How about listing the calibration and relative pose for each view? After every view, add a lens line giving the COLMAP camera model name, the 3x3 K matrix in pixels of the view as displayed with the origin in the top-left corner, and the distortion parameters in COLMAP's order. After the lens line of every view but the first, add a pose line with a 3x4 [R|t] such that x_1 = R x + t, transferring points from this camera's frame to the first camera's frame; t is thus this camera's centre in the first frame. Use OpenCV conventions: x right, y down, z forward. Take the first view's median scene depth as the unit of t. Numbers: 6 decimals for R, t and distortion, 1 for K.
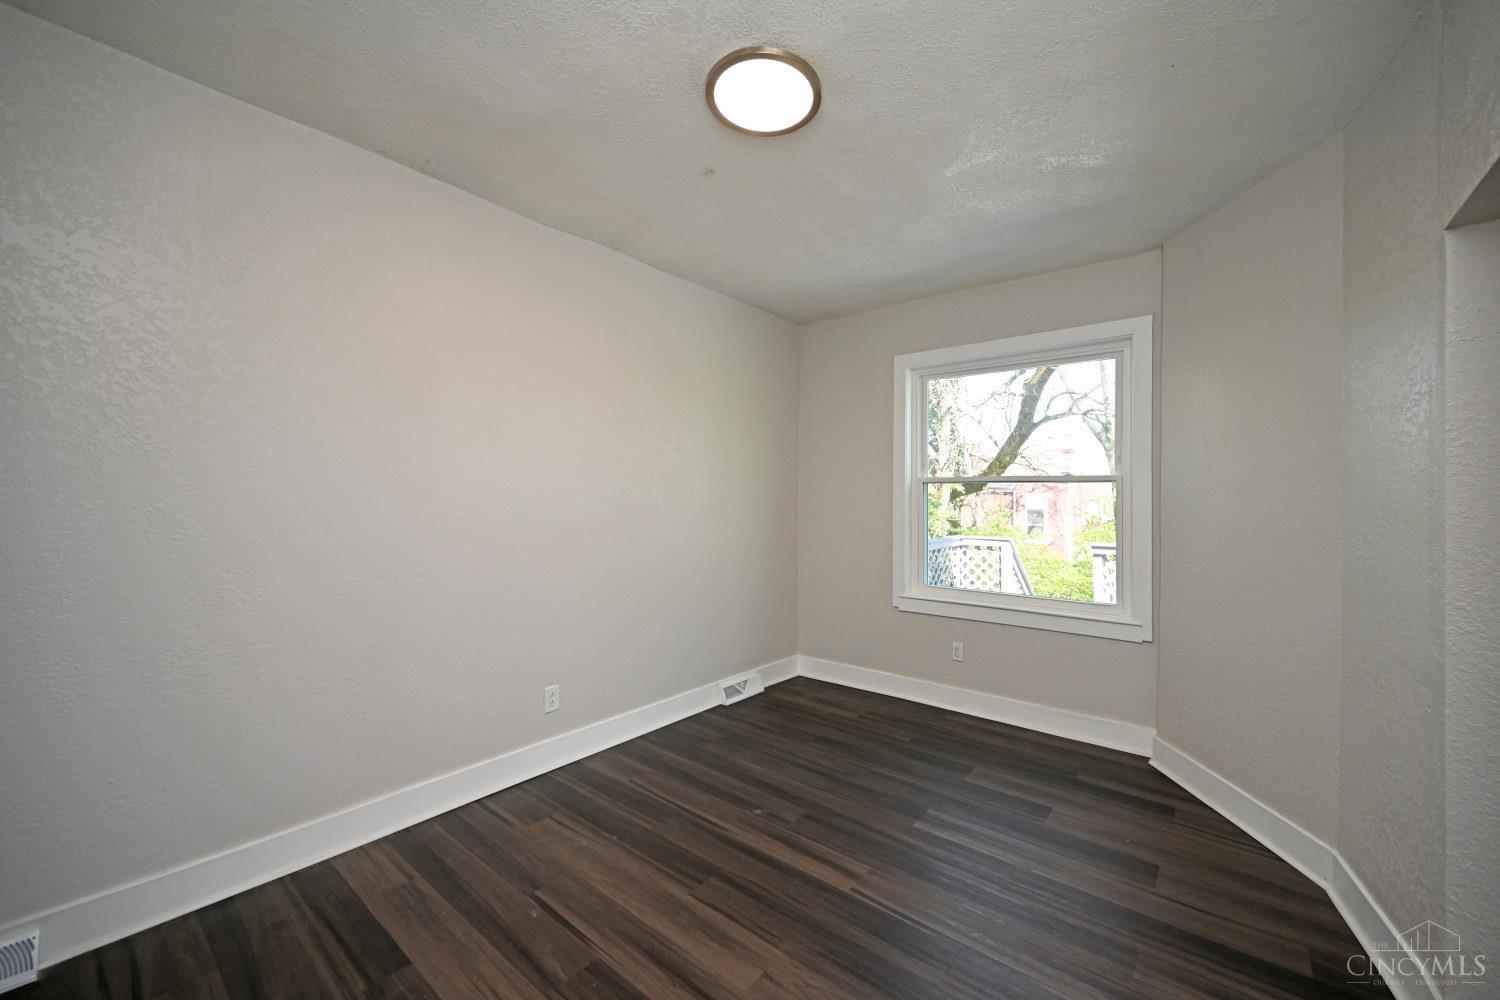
lens RADIAL K [[602.0, 0, 751.5], [0, 602.0, 491.7], [0, 0, 1]] dist [0.008489, 0.000179]
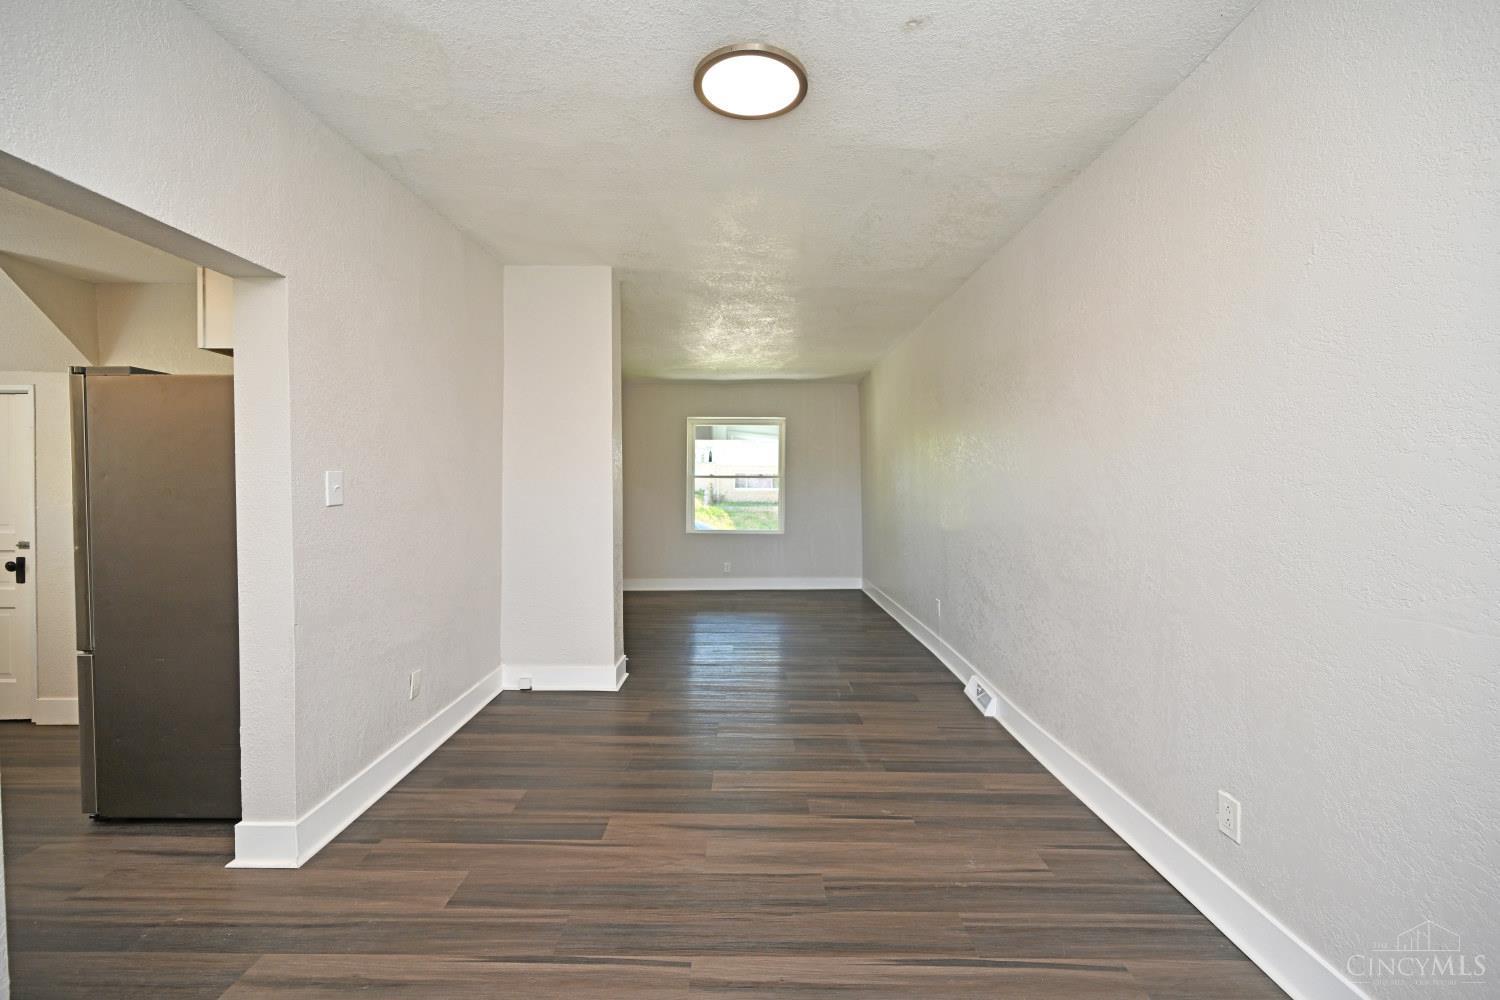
lens RADIAL K [[591.0, 0, 756.8], [0, 591.0, 498.4], [0, 0, 1]] dist [-0.002935, 0.000168]
pose [[-0.764491, -0.002342, -0.644630, 0.403657], [-0.007239, 0.999962, 0.004951, 0.021971], [0.644594, 0.008451, -0.764479, 1.098604]]
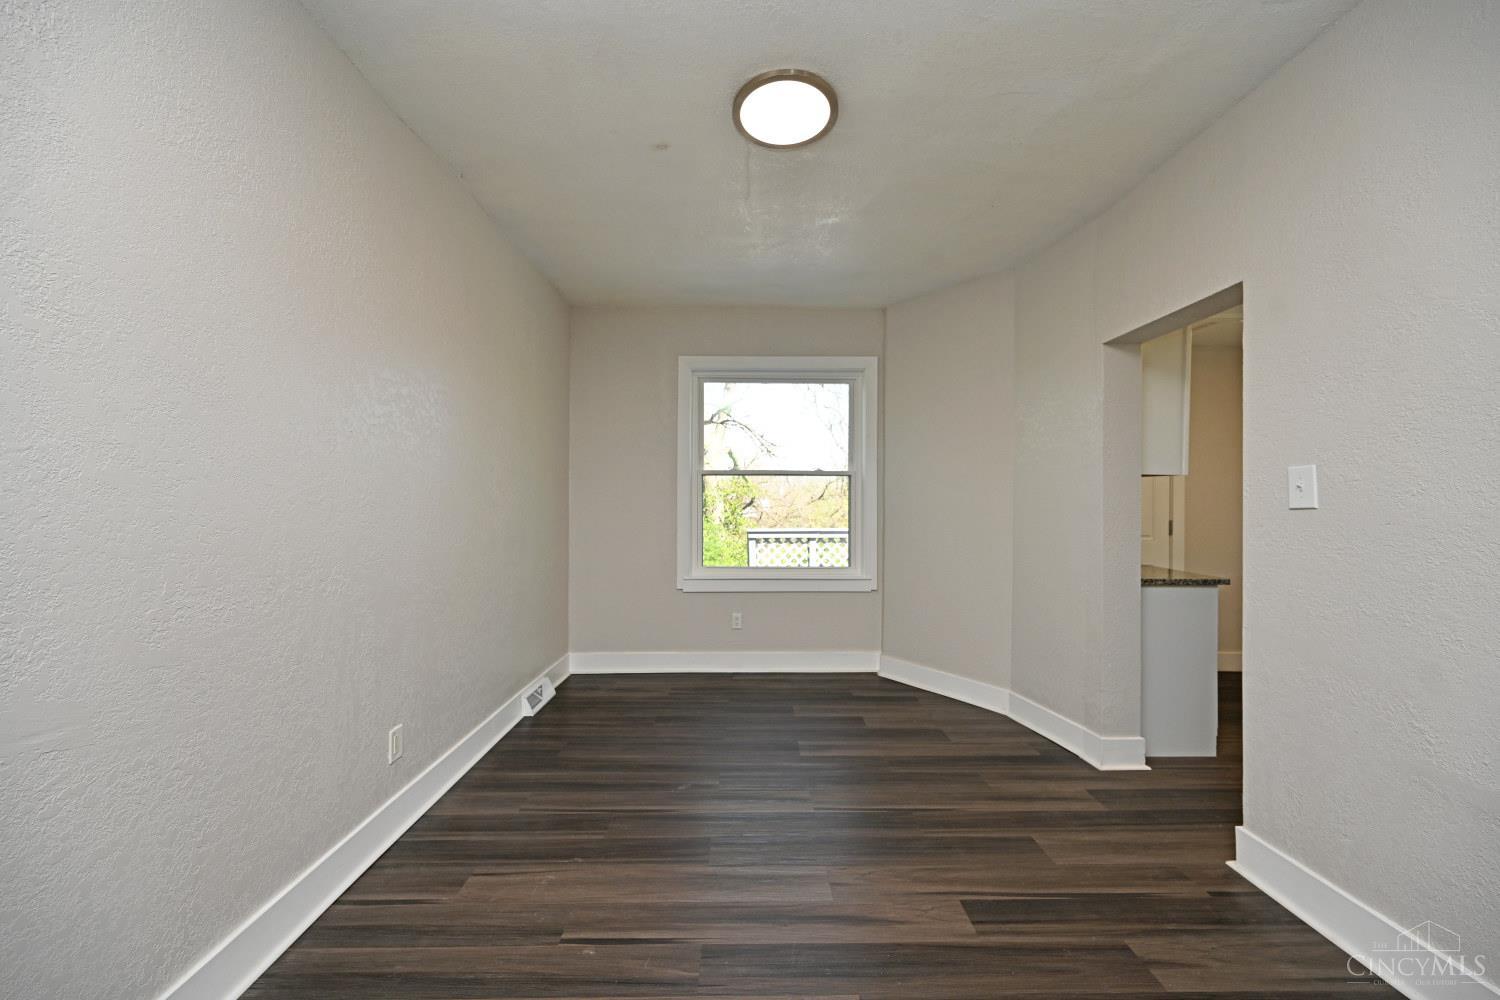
lens RADIAL K [[601.6, 0, 752.0], [0, 601.6, 500.2], [0, 0, 1]] dist [-0.001744, 0.000158]
pose [[0.761954, -0.006602, 0.647597, -0.457910], [-0.001144, 0.999933, 0.011540, 0.024165], [-0.647630, -0.009533, 0.761895, 0.122808]]
